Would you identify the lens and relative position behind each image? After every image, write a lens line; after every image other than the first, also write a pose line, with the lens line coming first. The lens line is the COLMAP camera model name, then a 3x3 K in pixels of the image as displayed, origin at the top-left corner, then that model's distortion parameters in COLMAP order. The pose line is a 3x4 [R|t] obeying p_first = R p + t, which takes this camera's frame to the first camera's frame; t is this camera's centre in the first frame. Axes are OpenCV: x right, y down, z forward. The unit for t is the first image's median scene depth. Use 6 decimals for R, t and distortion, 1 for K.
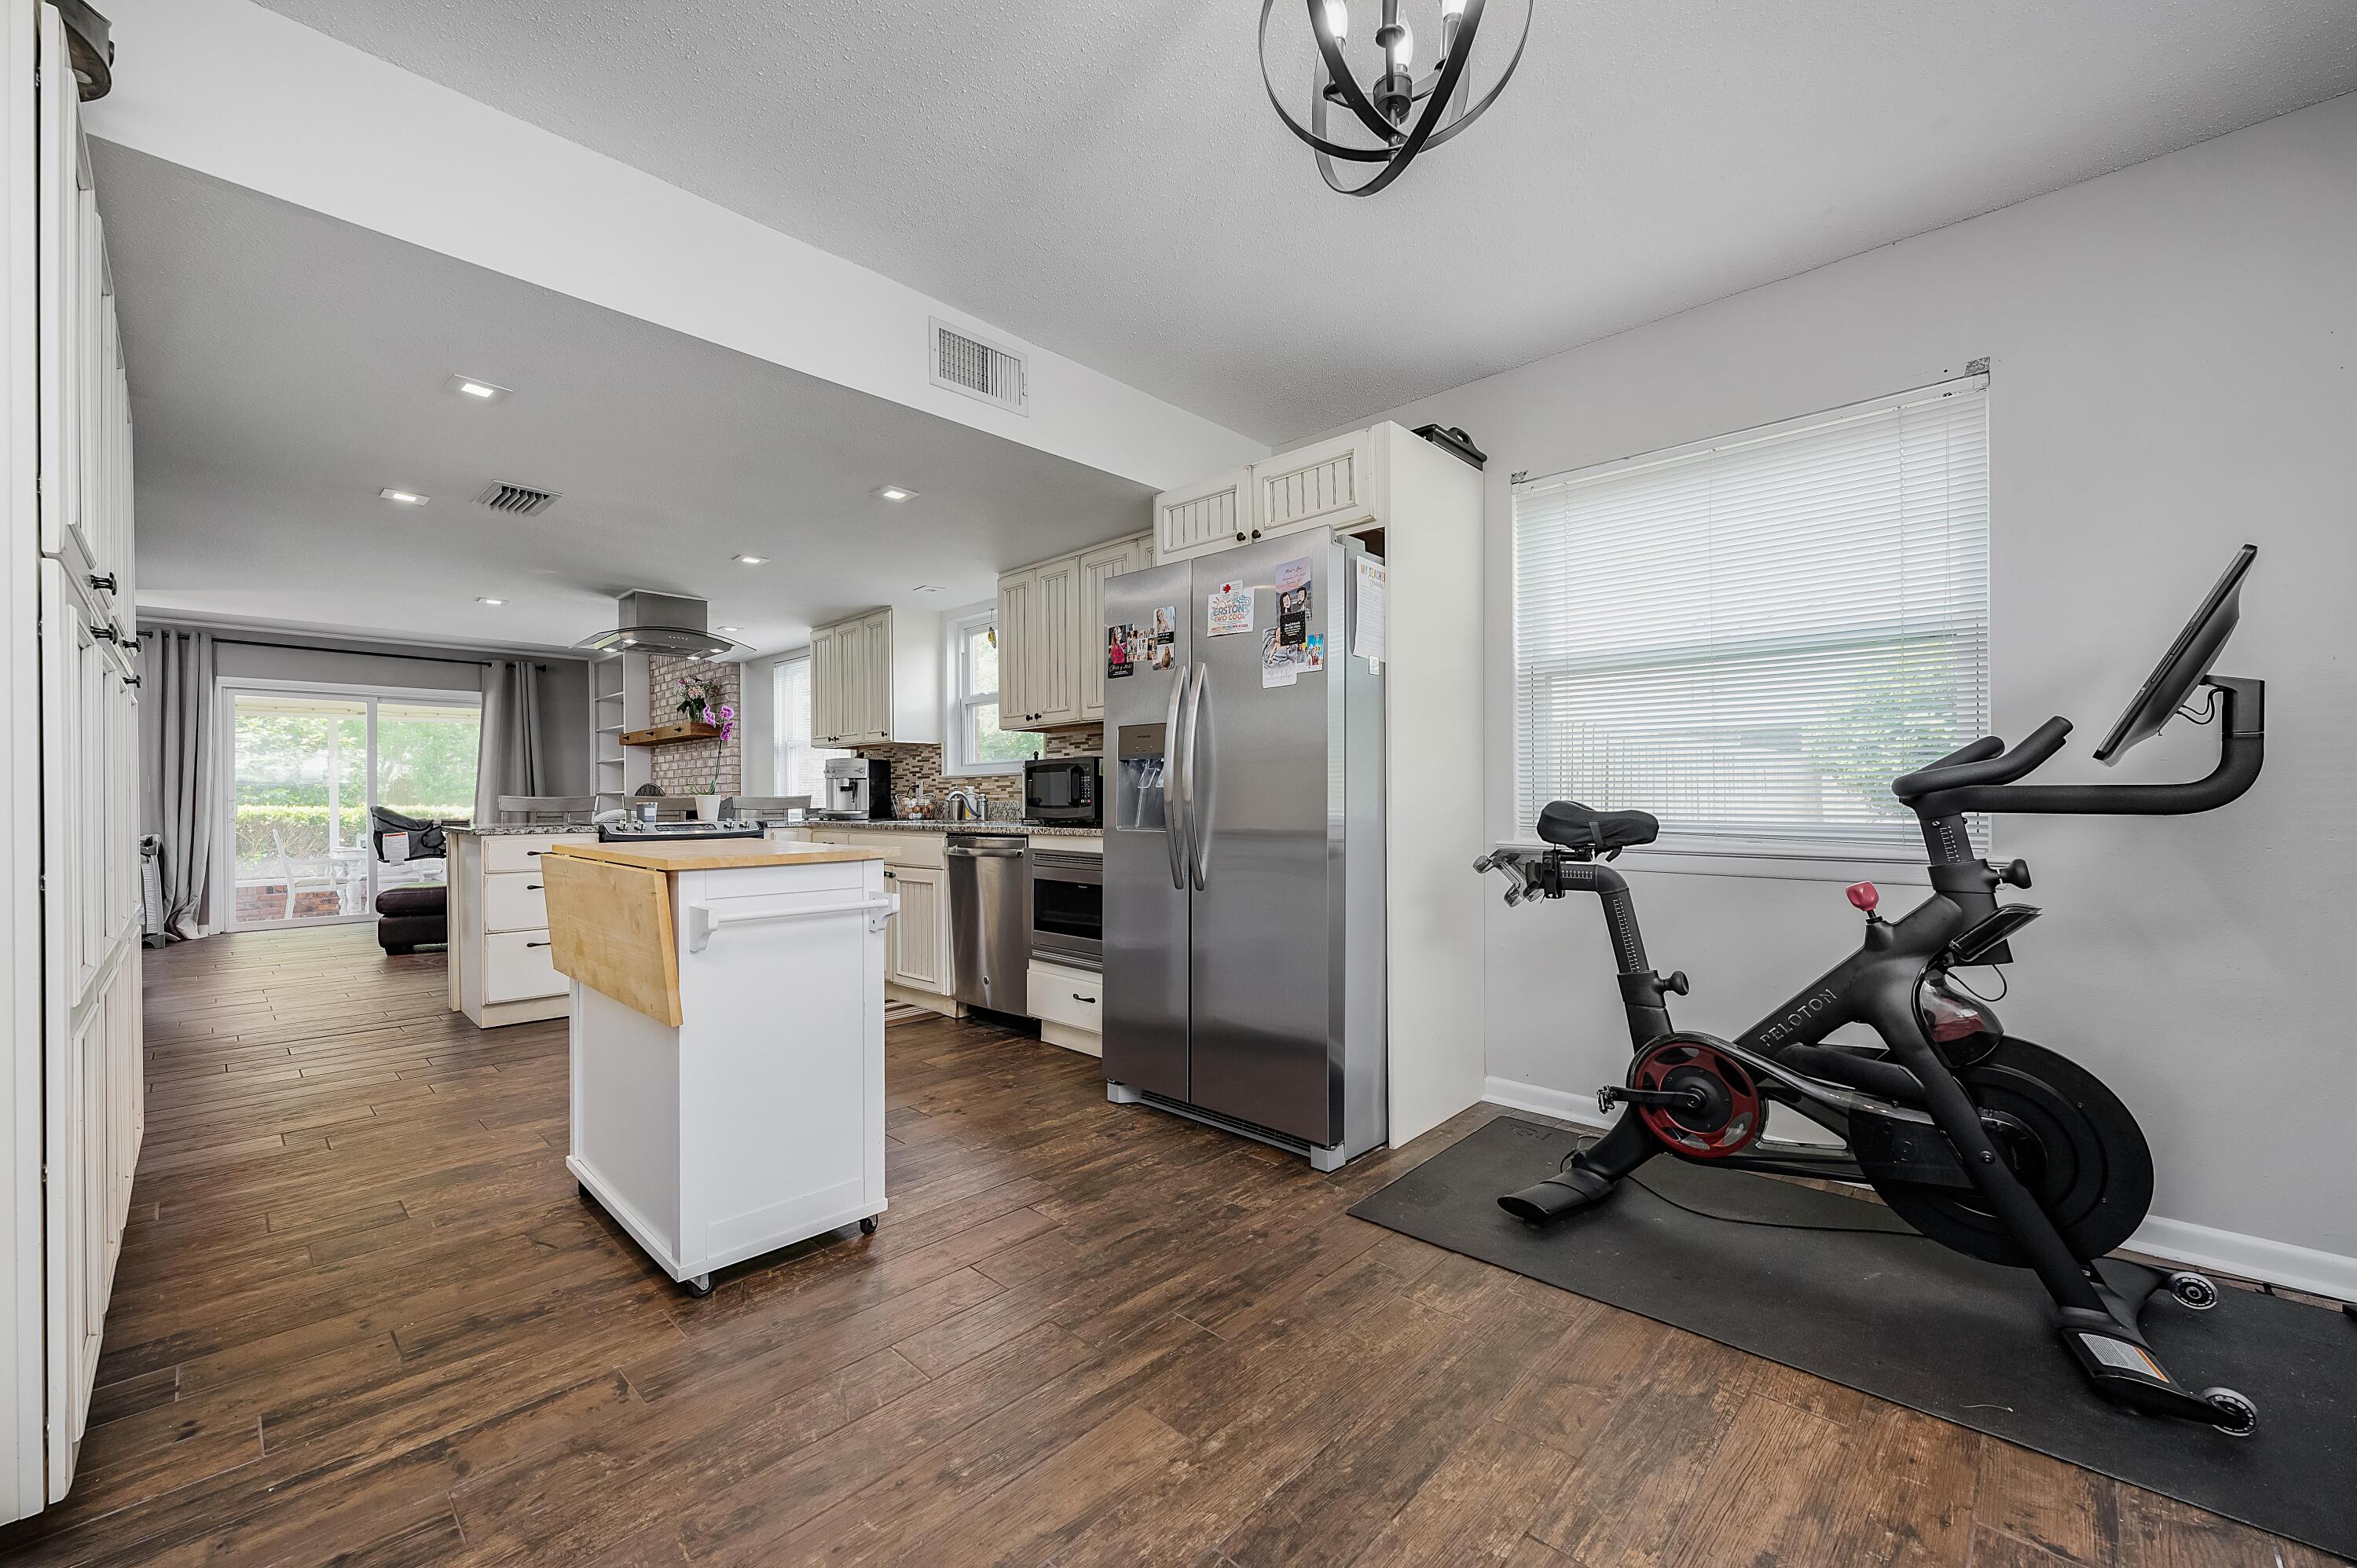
lens RADIAL K [[945.9, 0, 1178.2], [0, 945.9, 788.0], [0, 0, 1]] dist [-0.001548, -0.000013]
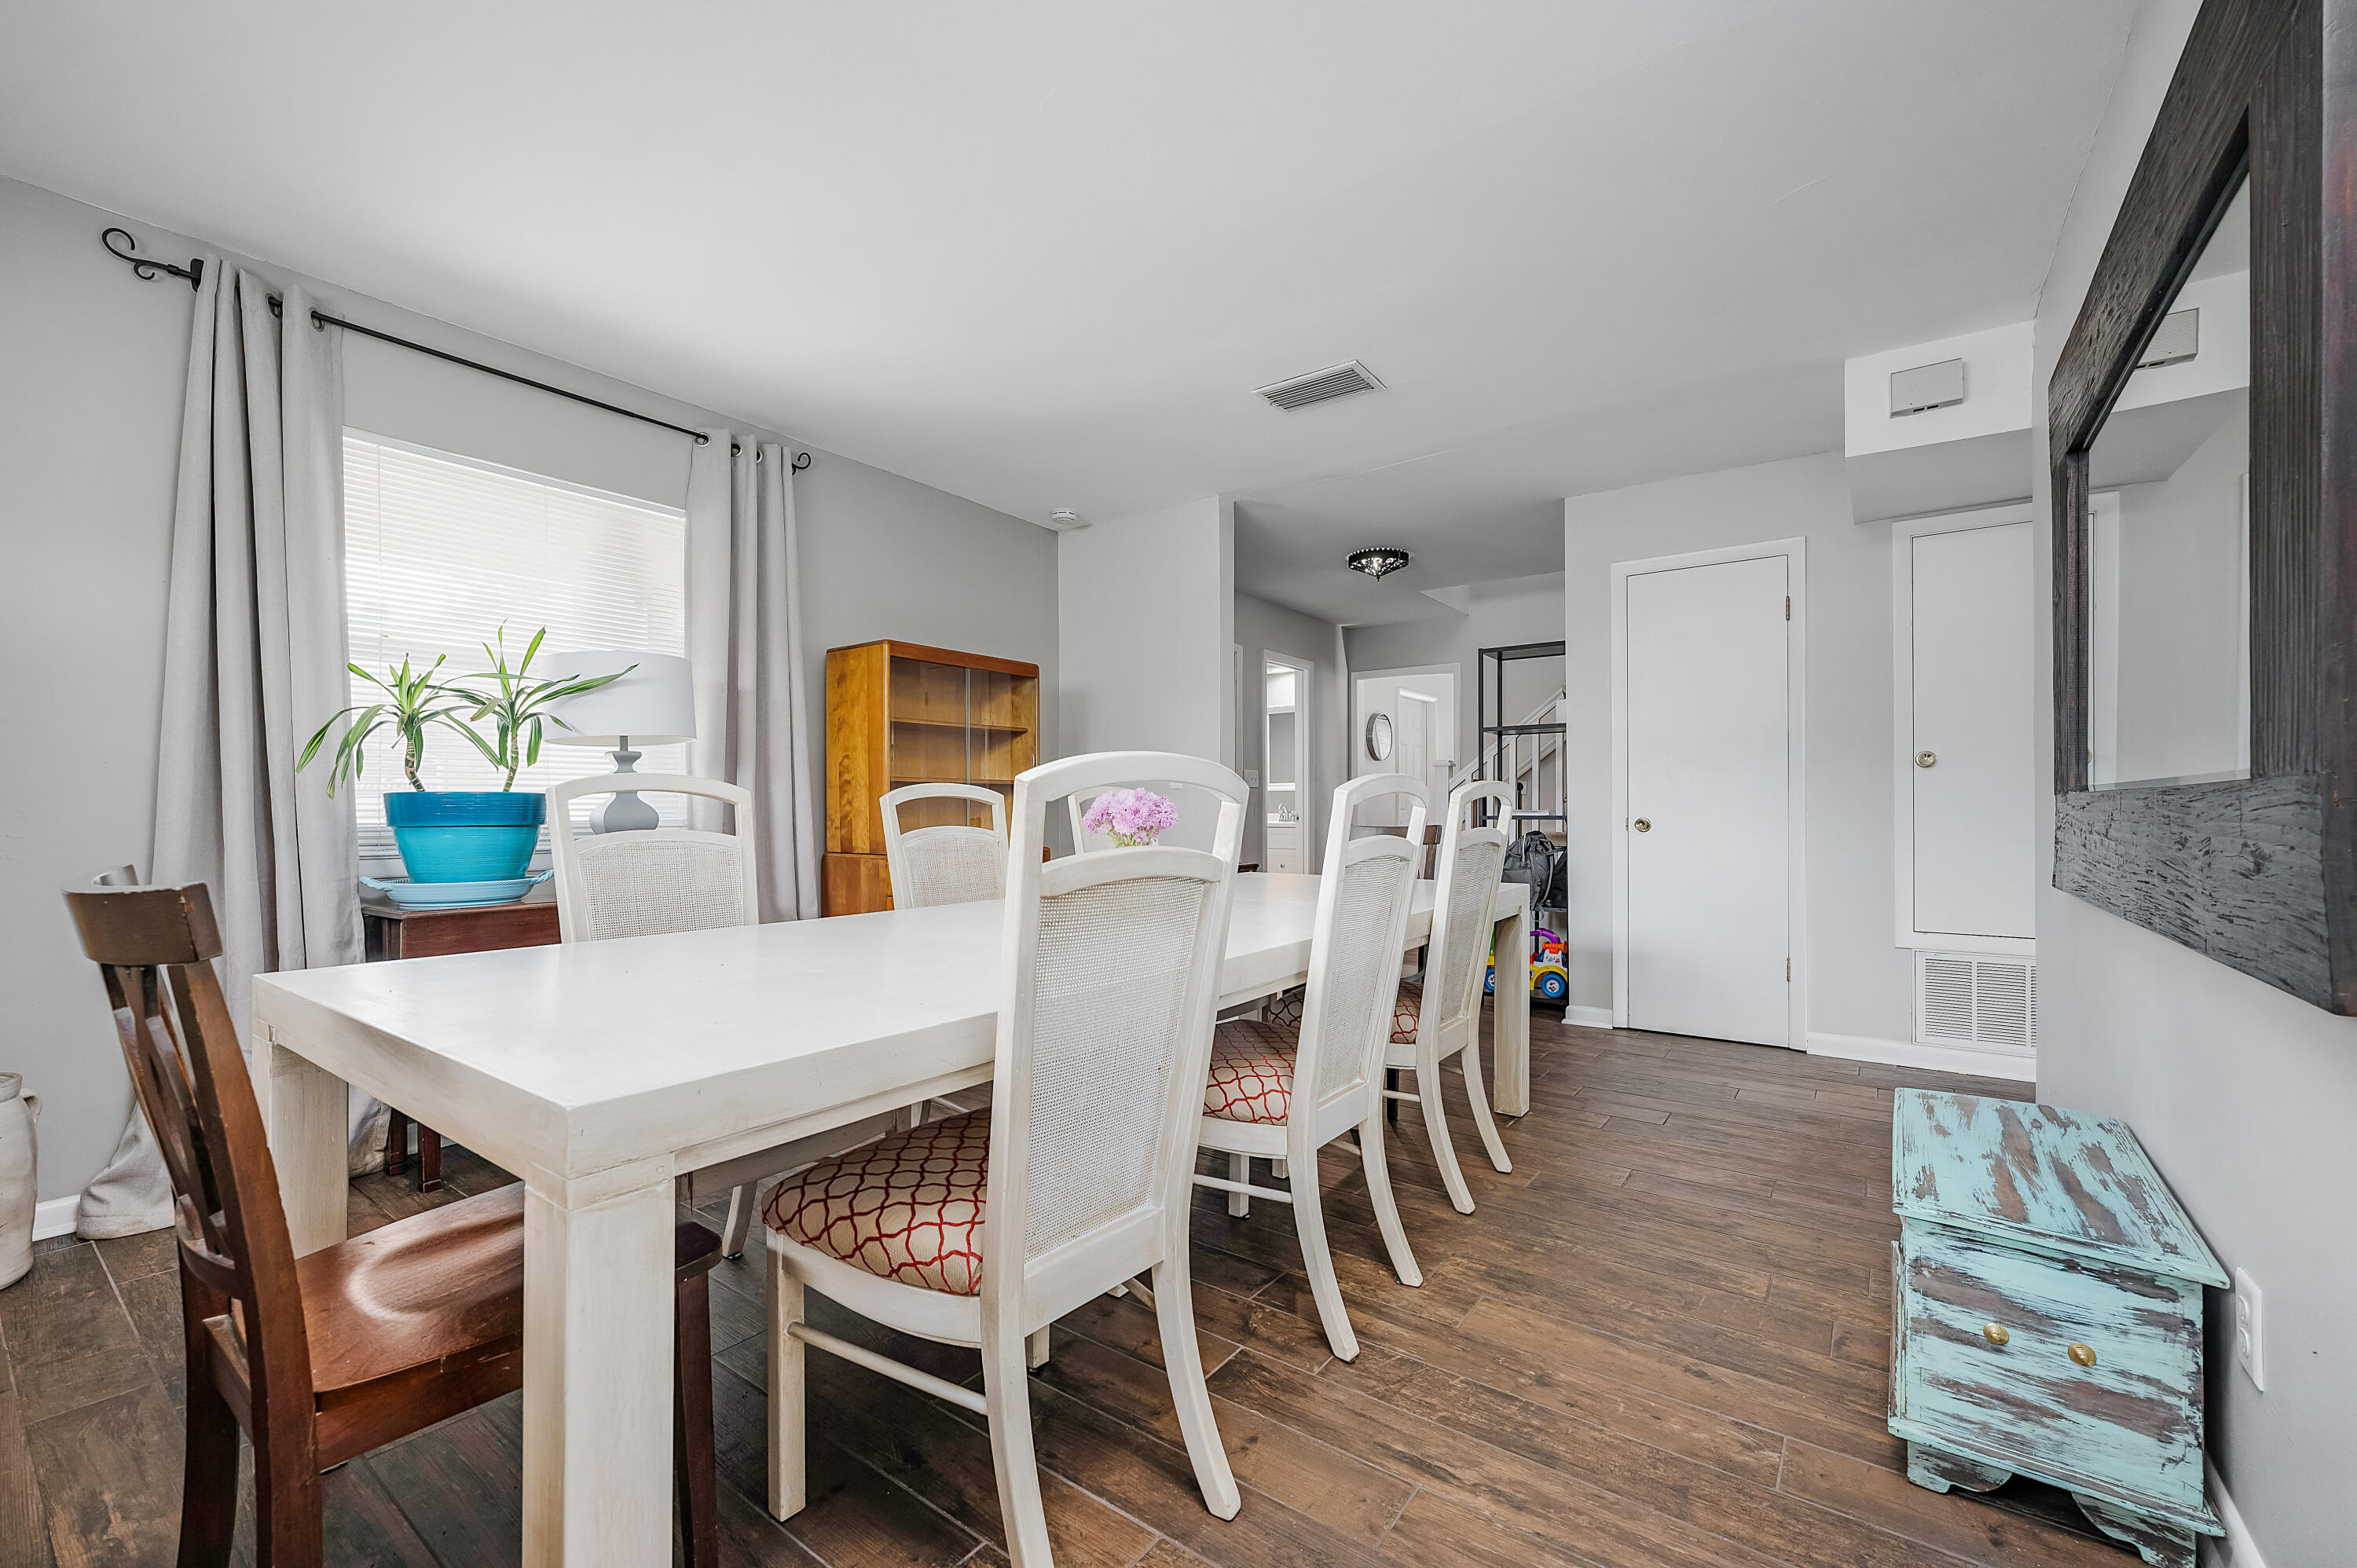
lens RADIAL K [[945.9, 0, 1184.8], [0, 945.9, 796.2], [0, 0, 1]] dist [-0.001548, -0.000013]
pose [[-0.125664, 0.004238, 0.992064, -1.527004], [0.006587, 0.999972, -0.003437, 0.021780], [-0.992051, 0.006103, -0.125688, 1.545294]]
